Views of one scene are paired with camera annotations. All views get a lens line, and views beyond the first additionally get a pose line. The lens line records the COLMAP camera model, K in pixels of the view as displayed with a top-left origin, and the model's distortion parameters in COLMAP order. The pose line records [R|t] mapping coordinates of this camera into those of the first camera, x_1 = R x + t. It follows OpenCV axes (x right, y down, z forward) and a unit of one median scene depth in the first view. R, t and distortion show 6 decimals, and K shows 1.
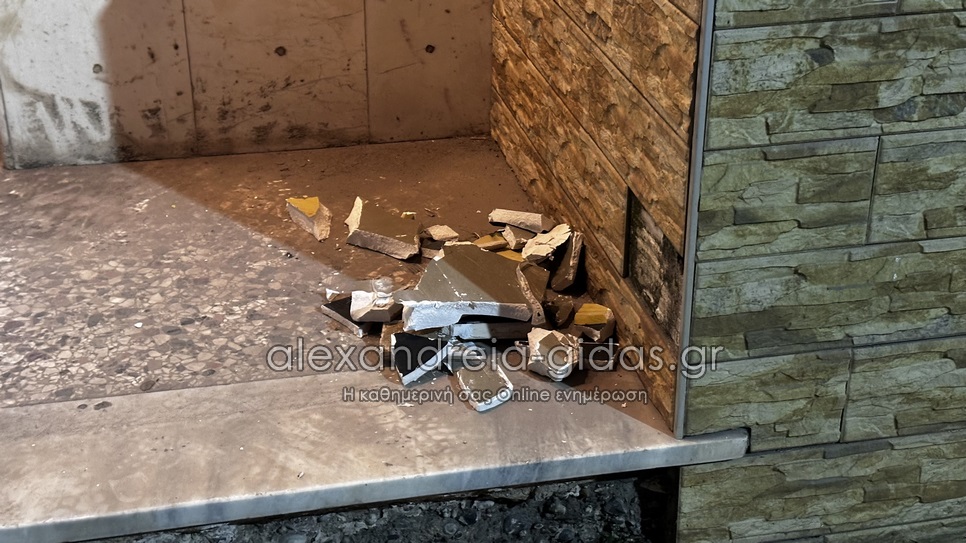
lens RADIAL K [[1371.1, 0, 482.5], [0, 1371.1, 272.7], [0, 0, 1]] dist [0.146725, 0.000000]
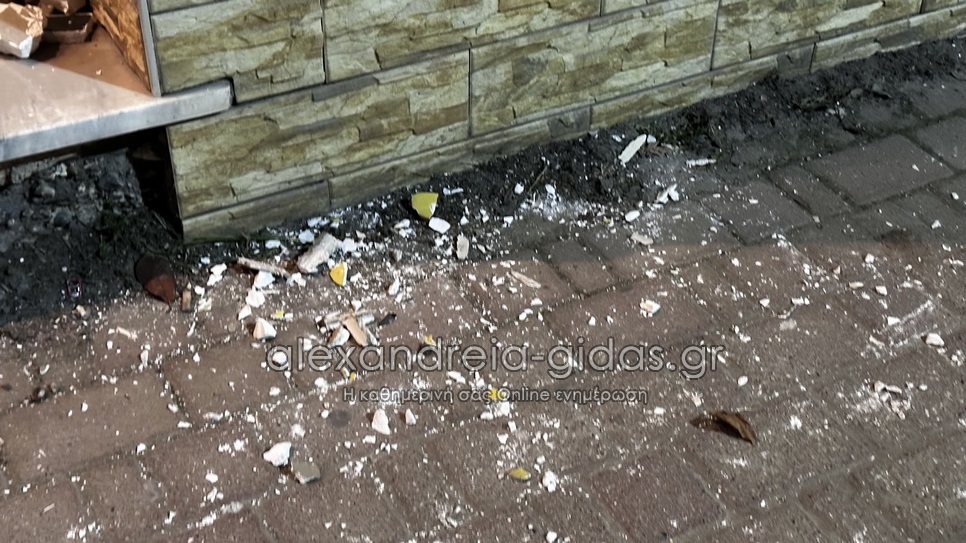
lens RADIAL K [[1371.1, 0, 484.0], [0, 1371.1, 271.3], [0, 0, 1]] dist [0.146725, 0.000000]
pose [[0.952838, -0.162007, 0.256618, 0.088044], [0.112307, 0.973794, 0.197770, 0.070206], [-0.281933, -0.159623, 0.946063, 0.003983]]
